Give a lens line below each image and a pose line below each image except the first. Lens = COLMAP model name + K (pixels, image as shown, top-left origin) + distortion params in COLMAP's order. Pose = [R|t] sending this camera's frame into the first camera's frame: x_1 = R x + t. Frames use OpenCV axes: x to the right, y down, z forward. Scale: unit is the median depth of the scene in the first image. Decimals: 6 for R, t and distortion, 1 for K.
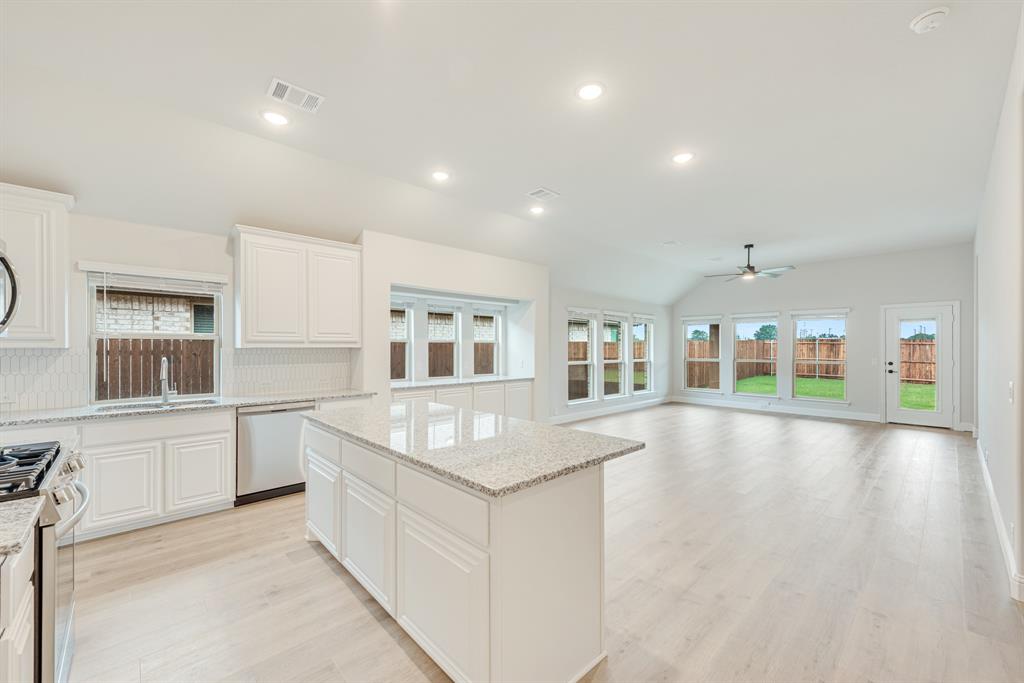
lens RADIAL K [[402.5, 0, 513.4], [0, 402.5, 347.0], [0, 0, 1]] dist [0.009737, -0.001894]
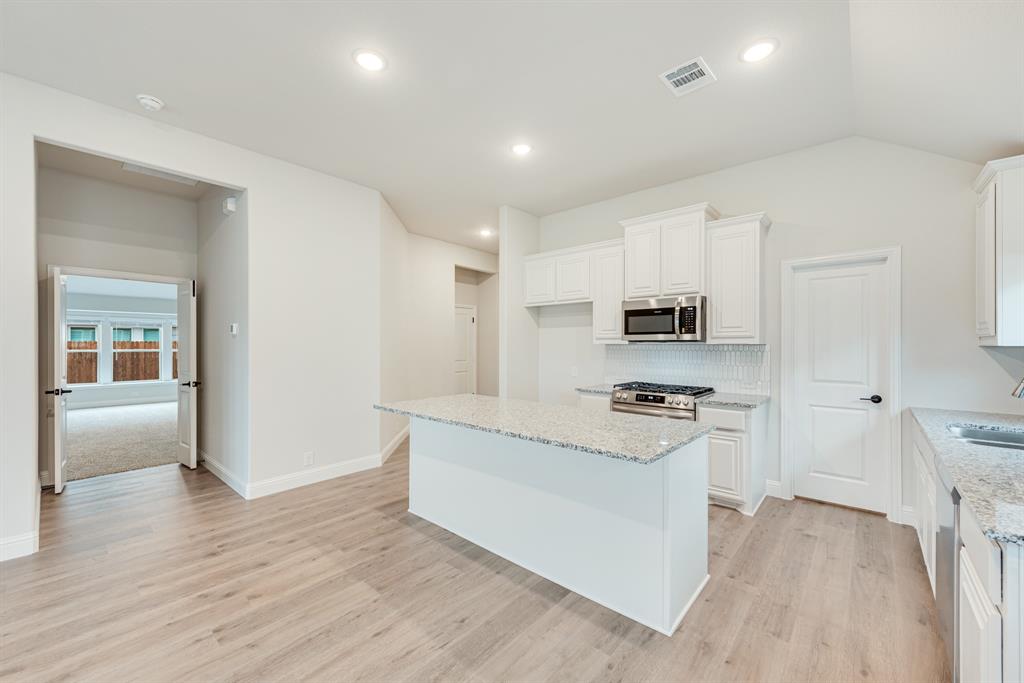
lens RADIAL K [[402.5, 0, 513.2], [0, 402.5, 346.7], [0, 0, 1]] dist [0.009737, -0.001894]
pose [[-0.994699, -0.000371, -0.102826, -0.012207], [-0.000871, 0.999988, 0.004824, 0.000288], [0.102823, 0.004888, -0.994688, 0.597908]]
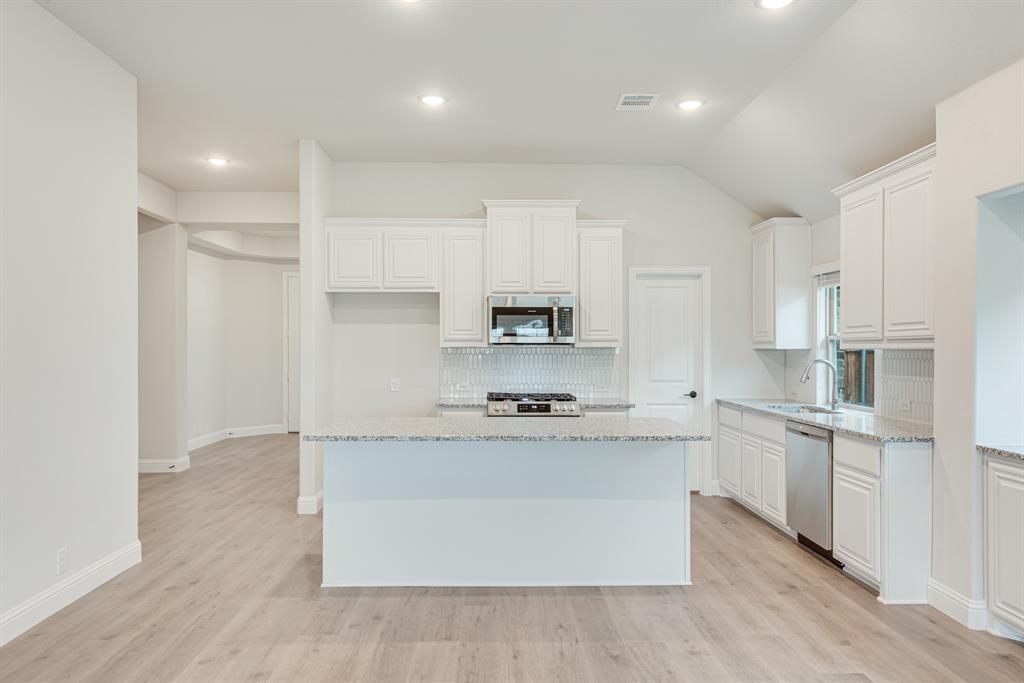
lens RADIAL K [[683.6, 0, 511.3], [0, 683.6, 350.9], [0, 0, 1]] dist [0.020794, -0.009829]
pose [[-0.662893, 0.003640, -0.748705, 0.304203], [-0.000400, 0.999986, 0.005216, -0.000632], [0.748714, 0.003758, -0.662883, 0.602767]]
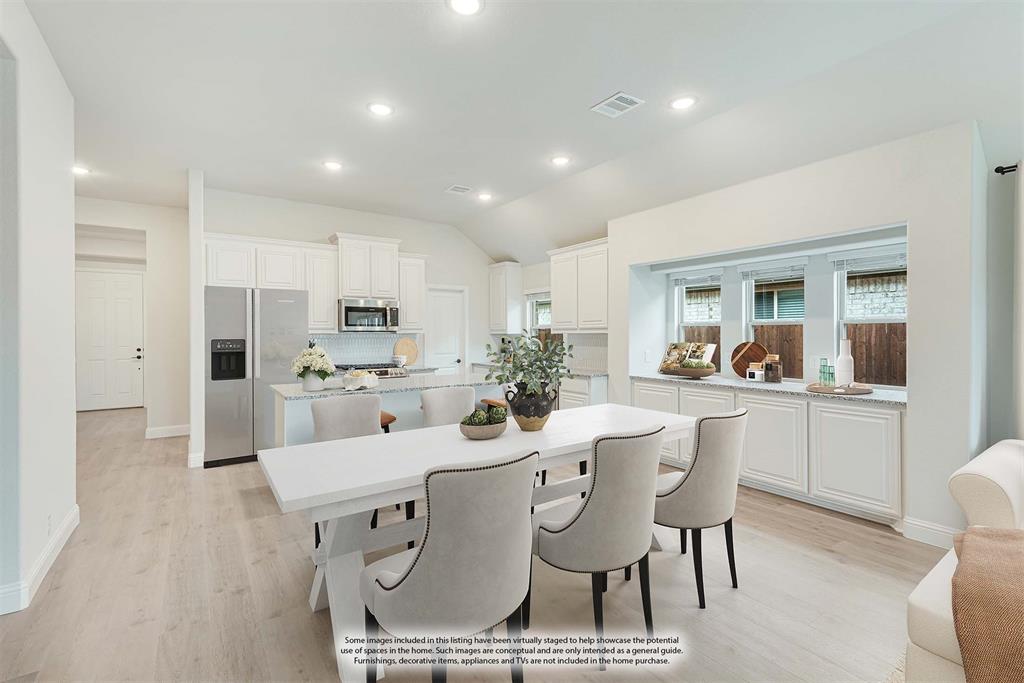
lens RADIAL K [[459.4, 0, 516.9], [0, 459.4, 335.7], [0, 0, 1]] dist [0.011139, 0.001002]
pose [[-0.142039, 0.006060, -0.989843, 0.439257], [0.004173, 0.999976, 0.005523, -0.000381], [0.989852, -0.003346, -0.142061, 0.482692]]
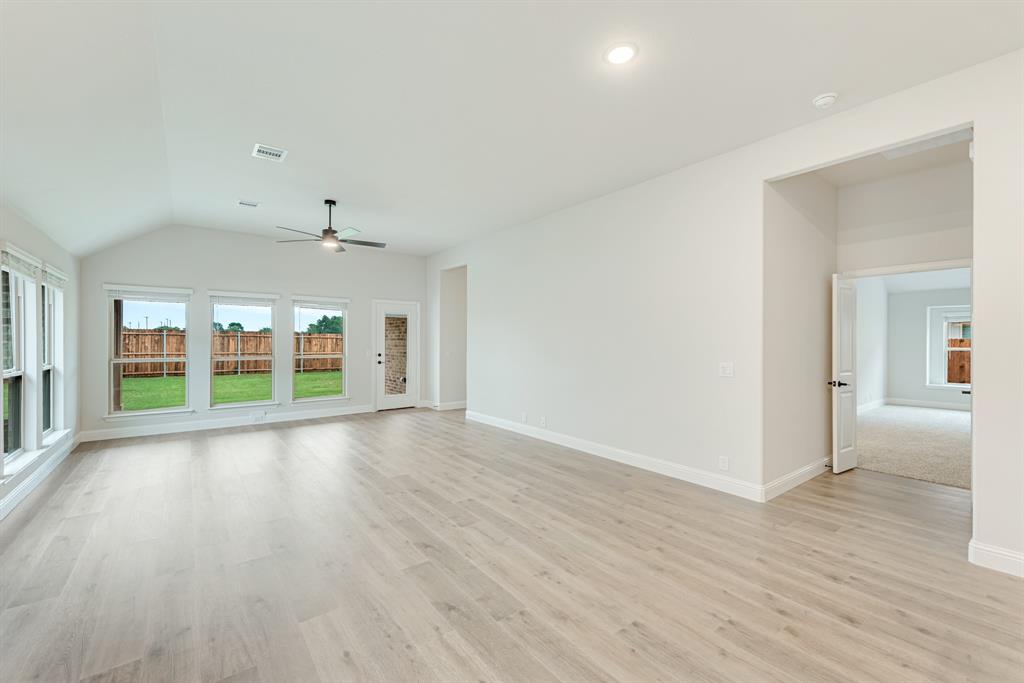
lens RADIAL K [[427.3, 0, 511.7], [0, 427.3, 341.4], [0, 0, 1]] dist [0.003525, -0.000200]
pose [[0.097308, -0.002408, 0.995251, -0.124175], [-0.003573, 0.999990, 0.002769, -0.000043], [-0.995248, -0.003826, 0.097298, 0.459363]]
